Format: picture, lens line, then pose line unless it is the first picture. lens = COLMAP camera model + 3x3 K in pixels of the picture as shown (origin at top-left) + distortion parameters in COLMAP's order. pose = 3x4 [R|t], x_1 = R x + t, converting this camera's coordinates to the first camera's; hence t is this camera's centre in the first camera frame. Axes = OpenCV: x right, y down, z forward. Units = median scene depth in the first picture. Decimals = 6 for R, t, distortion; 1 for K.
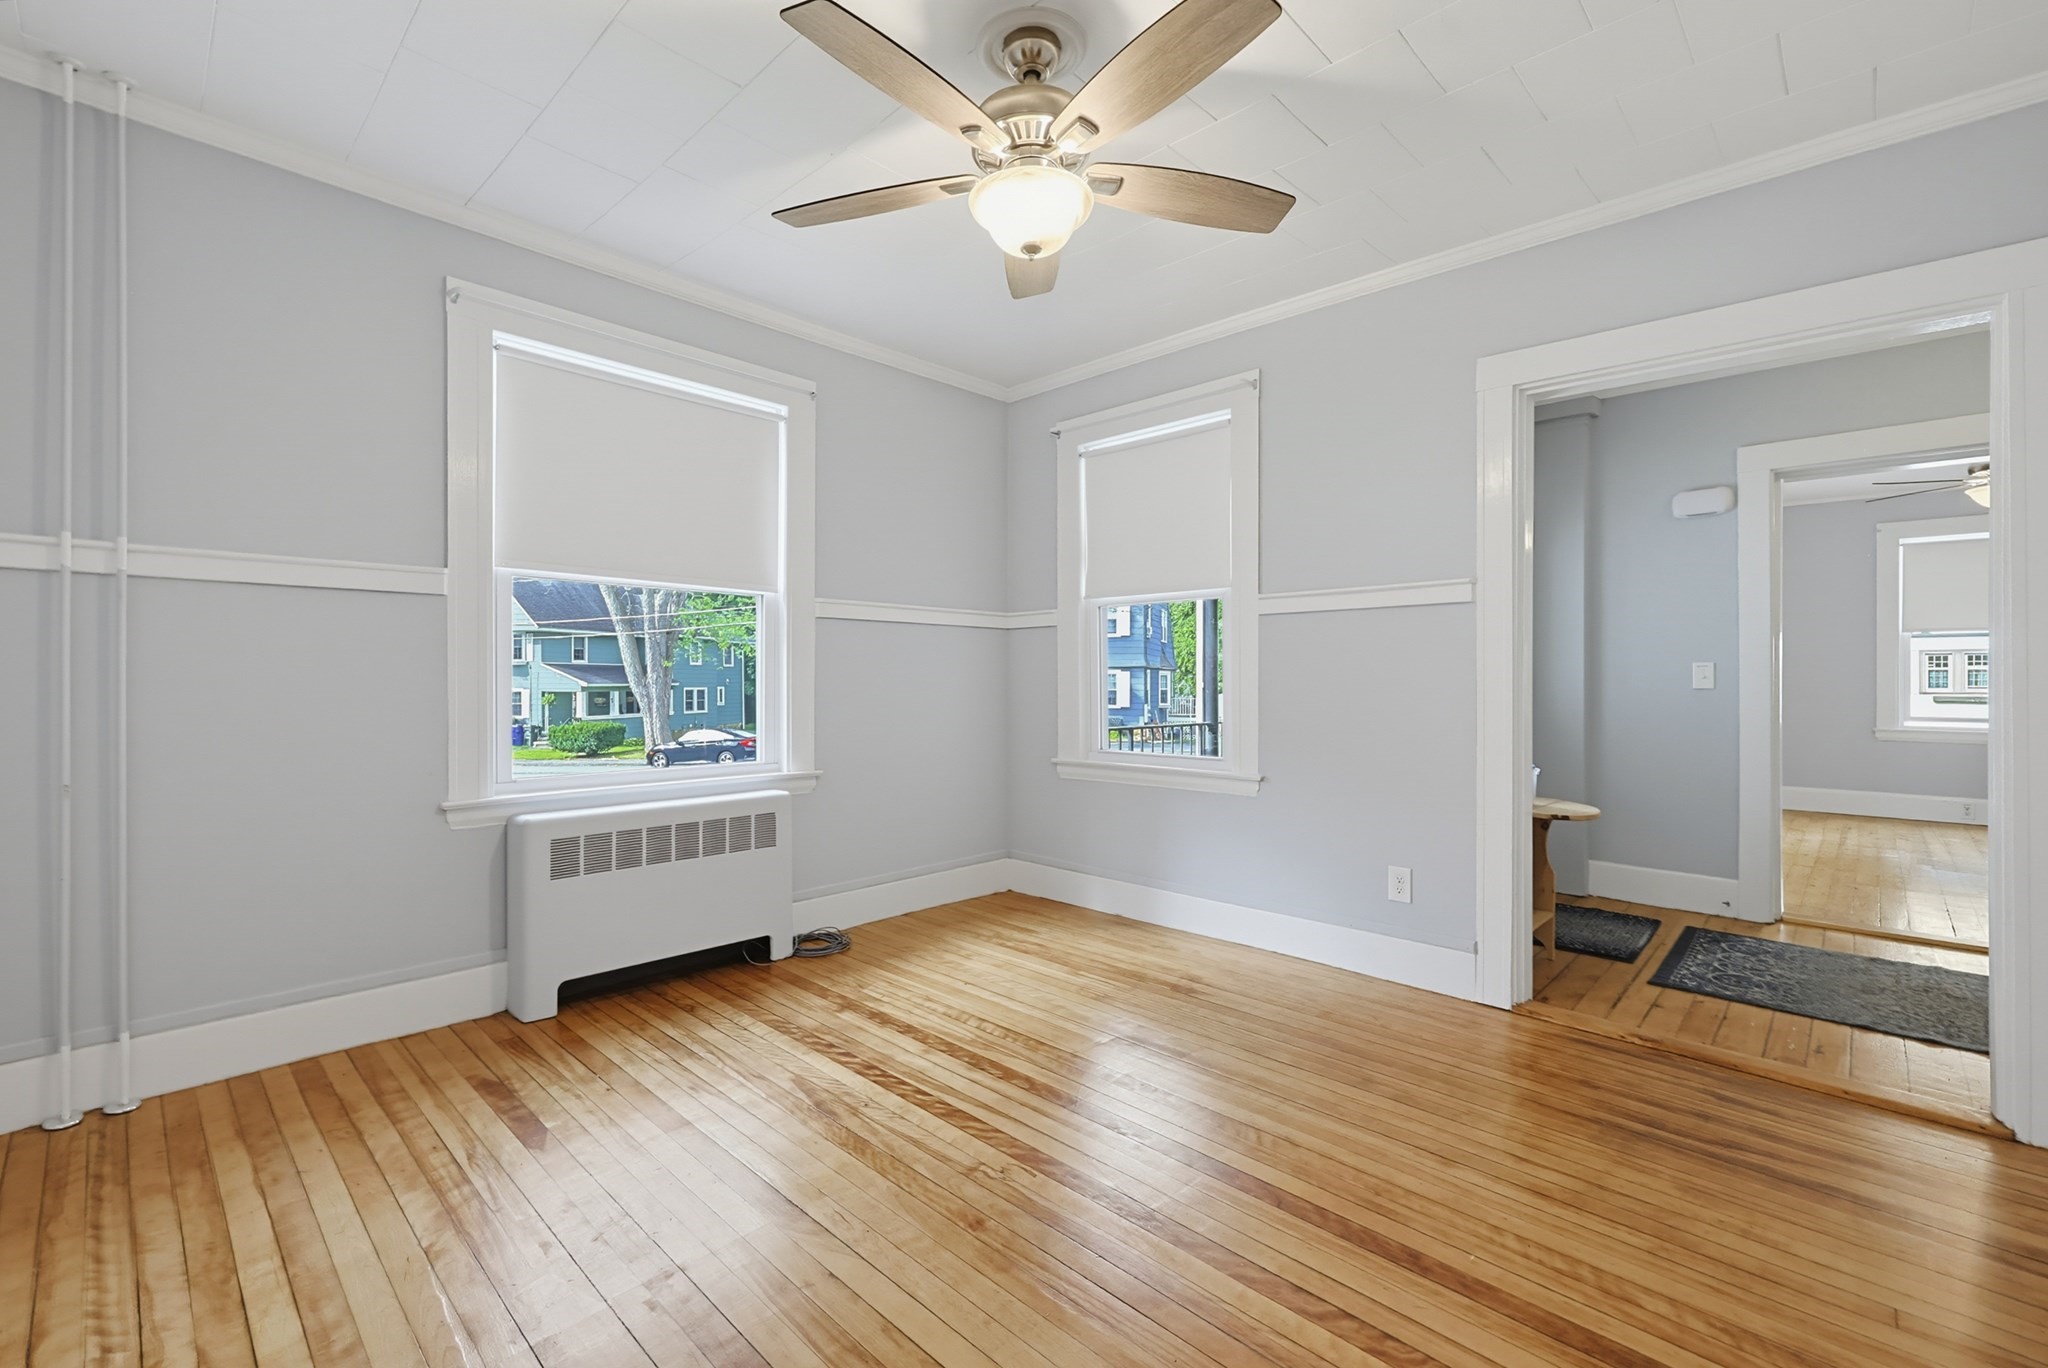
lens RADIAL K [[896.8, 0, 1010.6], [0, 896.8, 683.3], [0, 0, 1]] dist [-0.005060, 0.000309]
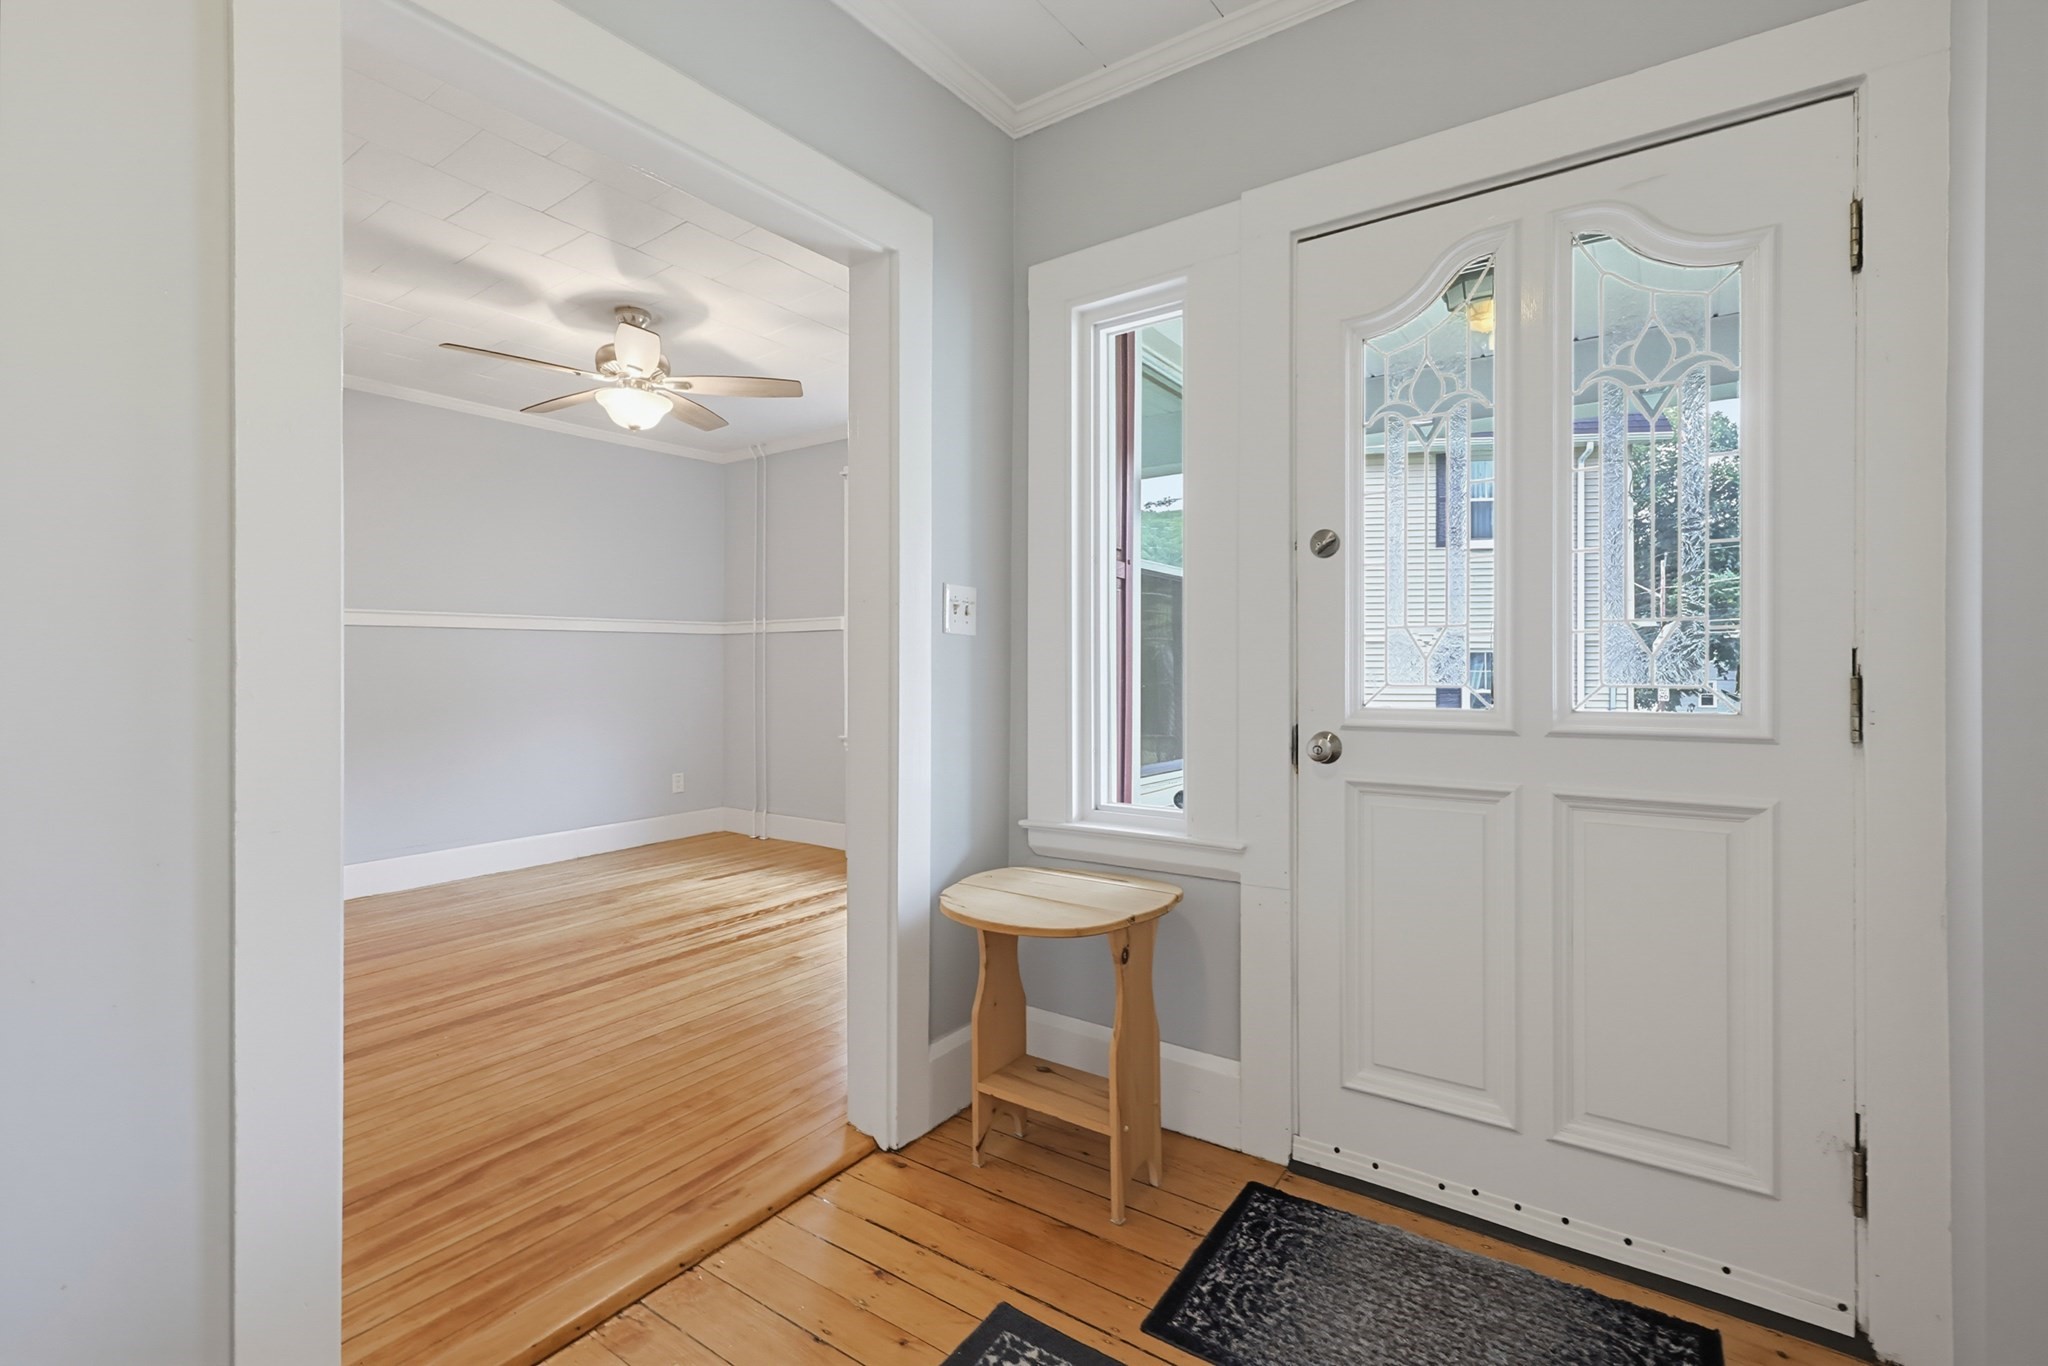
lens RADIAL K [[896.8, 0, 1023.9], [0, 896.8, 675.3], [0, 0, 1]] dist [-0.005060, 0.000309]
pose [[0.156751, 0.004134, -0.987630, 1.395280], [-0.001947, 0.999991, 0.003877, -0.008228], [0.987636, 0.001315, 0.156757, 1.095300]]
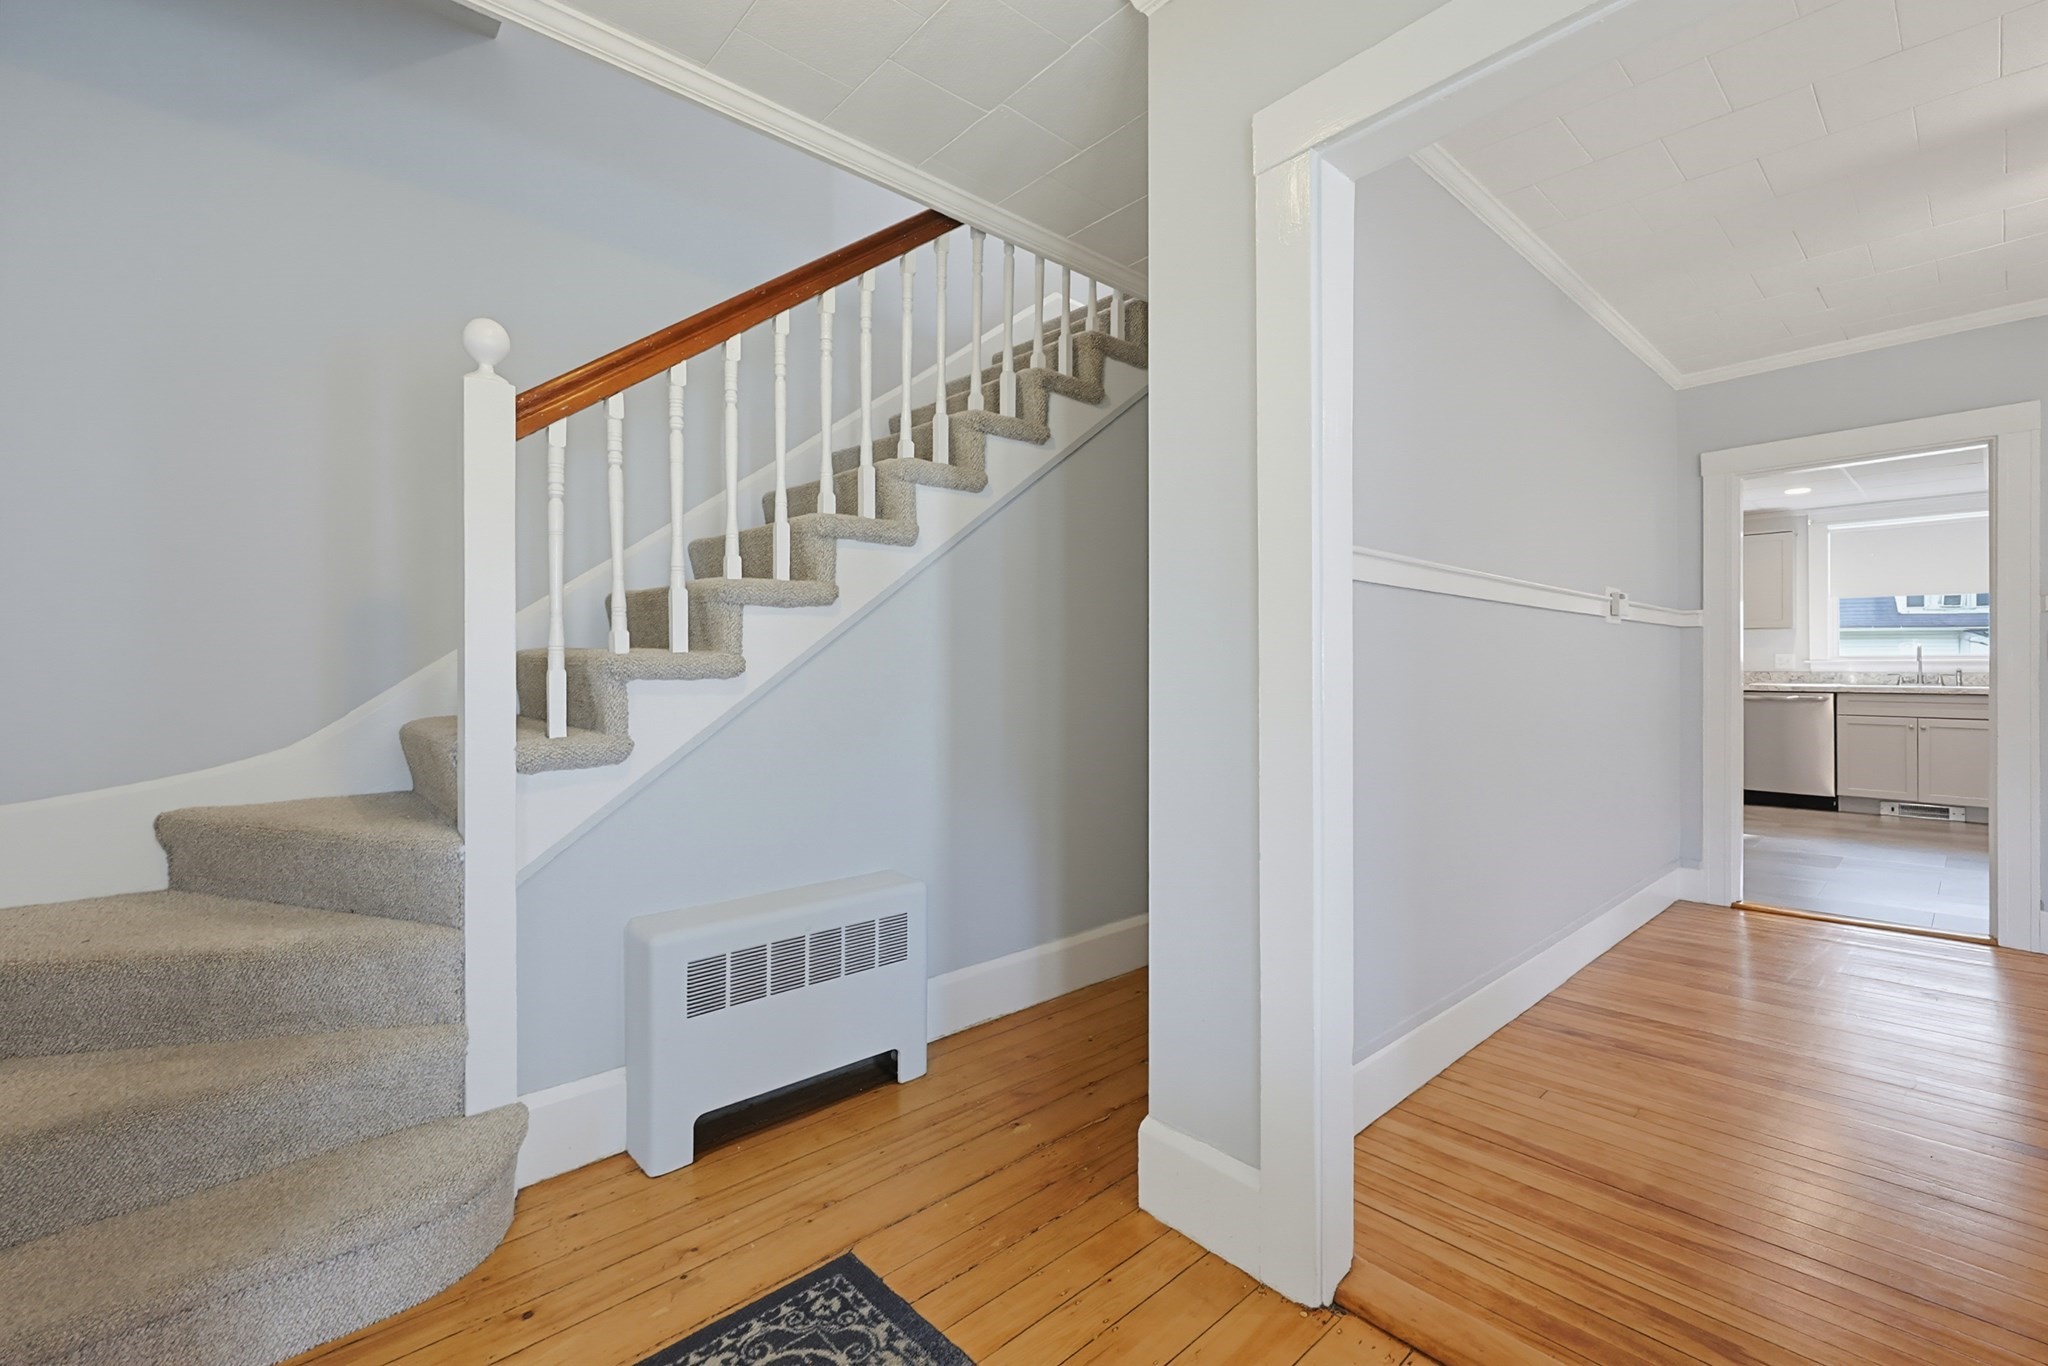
lens RADIAL K [[896.8, 0, 1028.5], [0, 896.8, 670.5], [0, 0, 1]] dist [-0.005060, 0.000309]
pose [[-0.997176, -0.000650, 0.075103, 1.050835], [0.000056, 0.999956, 0.009400, -0.009360], [-0.075106, 0.009378, -0.997131, 1.413343]]
